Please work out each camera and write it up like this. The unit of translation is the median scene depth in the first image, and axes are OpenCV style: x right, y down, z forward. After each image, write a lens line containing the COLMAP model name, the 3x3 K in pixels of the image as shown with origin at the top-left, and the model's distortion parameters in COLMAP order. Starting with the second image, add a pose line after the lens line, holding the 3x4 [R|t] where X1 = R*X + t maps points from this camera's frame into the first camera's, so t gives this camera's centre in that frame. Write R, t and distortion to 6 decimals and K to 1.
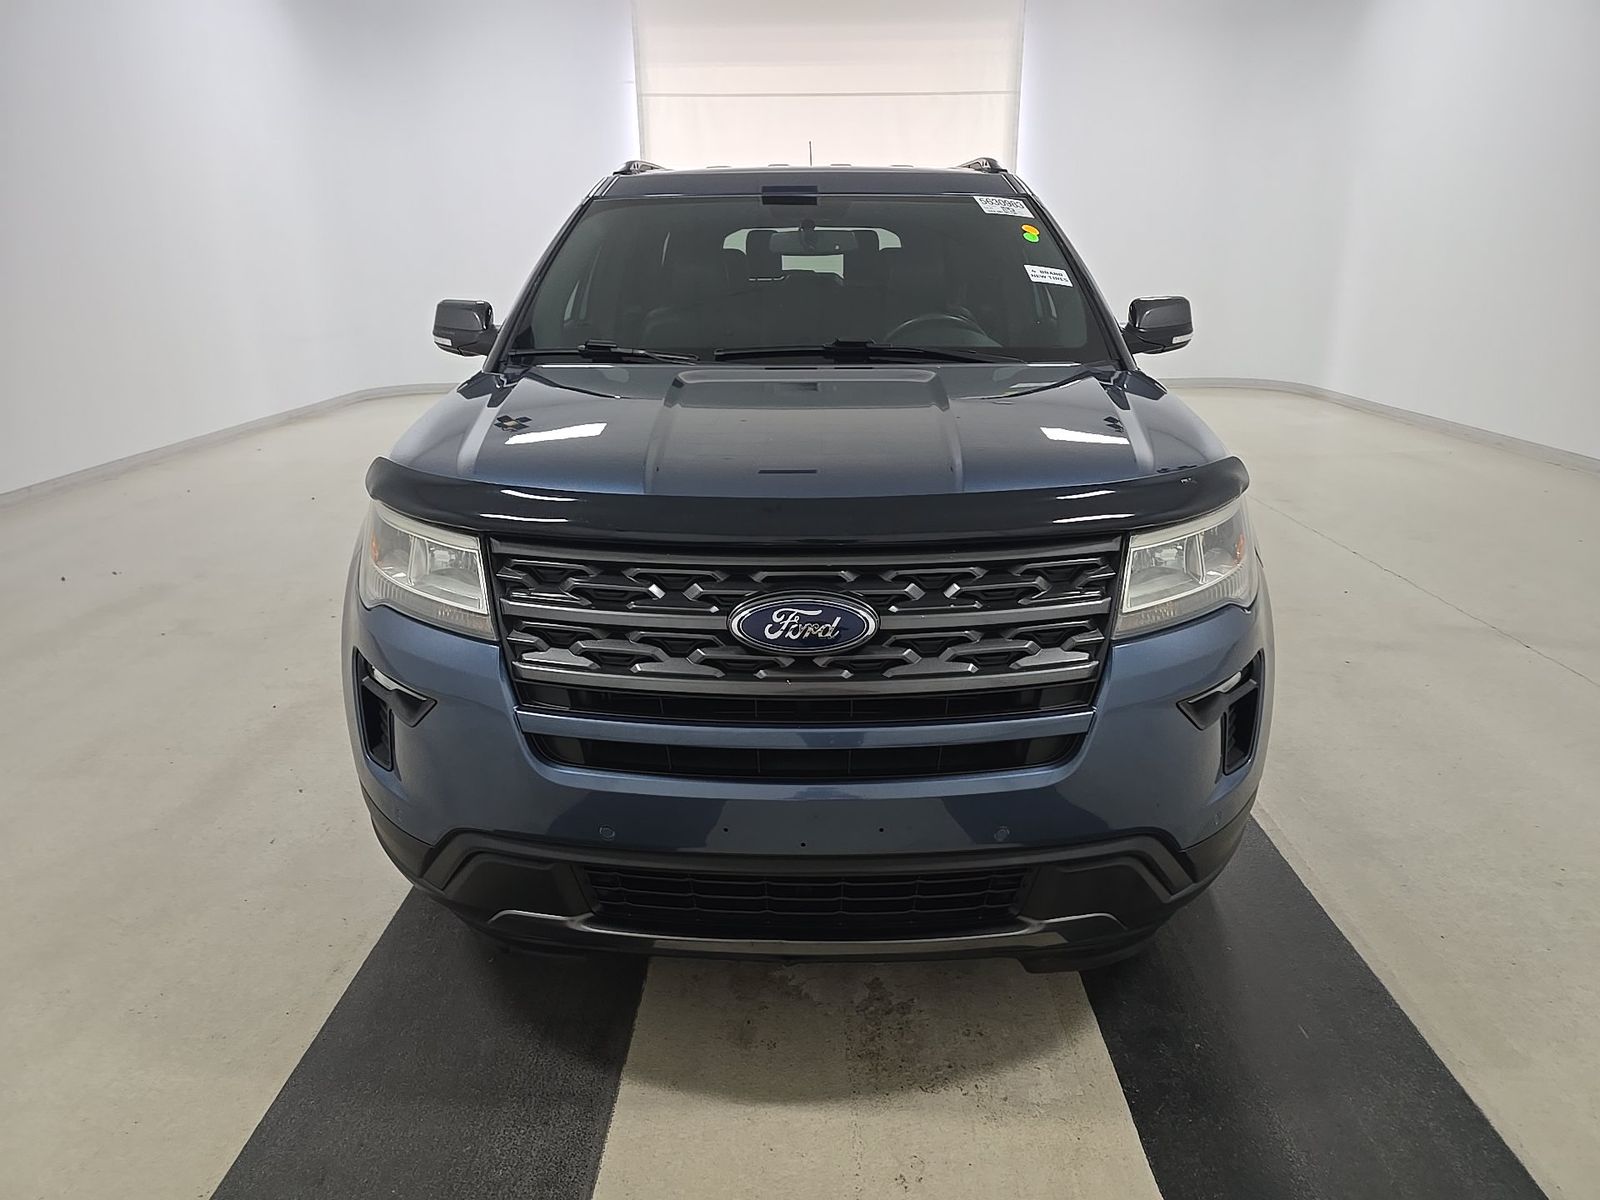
lens RADIAL K [[1113.0, 0, 800.0], [0, 1113.0, 600.0], [0, 0, 1]] dist [0.000995, -0.001177]
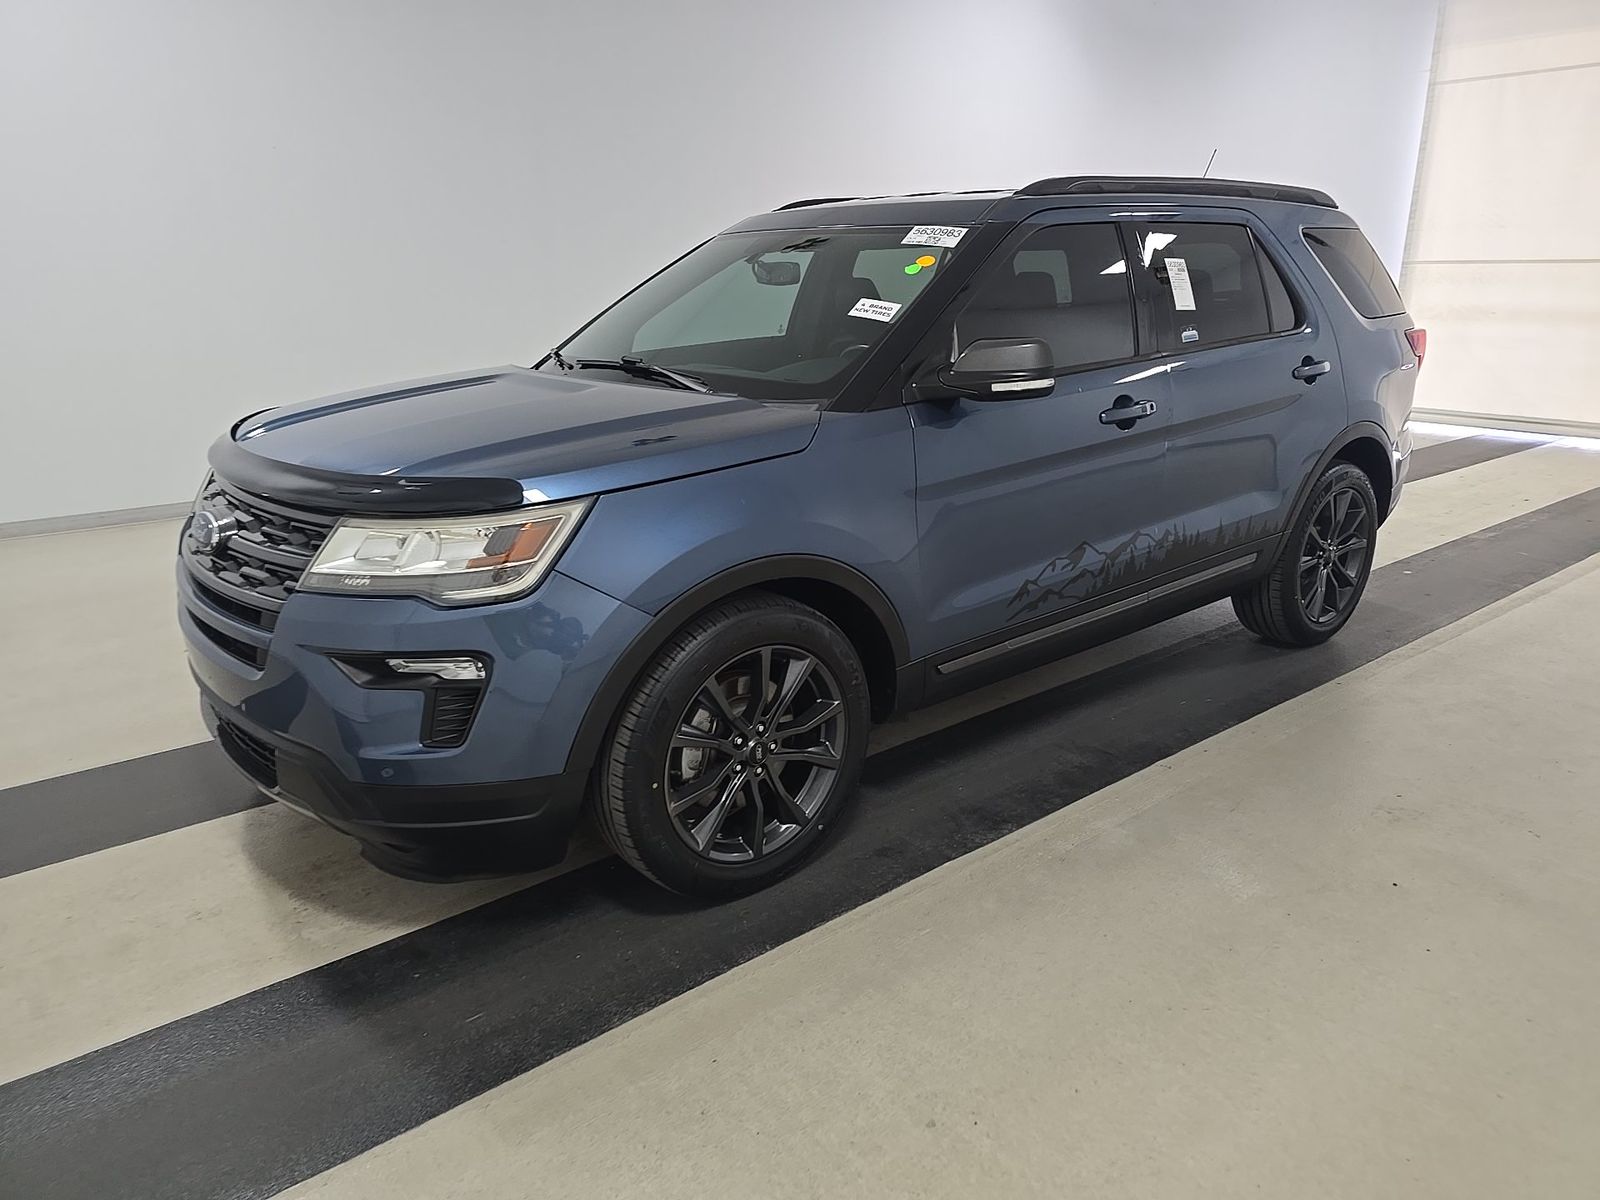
lens RADIAL K [[1113.0, 0, 800.0], [0, 1113.0, 600.0], [0, 0, 1]] dist [0.000995, -0.001177]
pose [[0.630413, 0.218855, -0.744769, 1.256285], [-0.221832, 0.970215, 0.097333, -0.165772], [0.743888, 0.103854, 0.660185, 0.441183]]
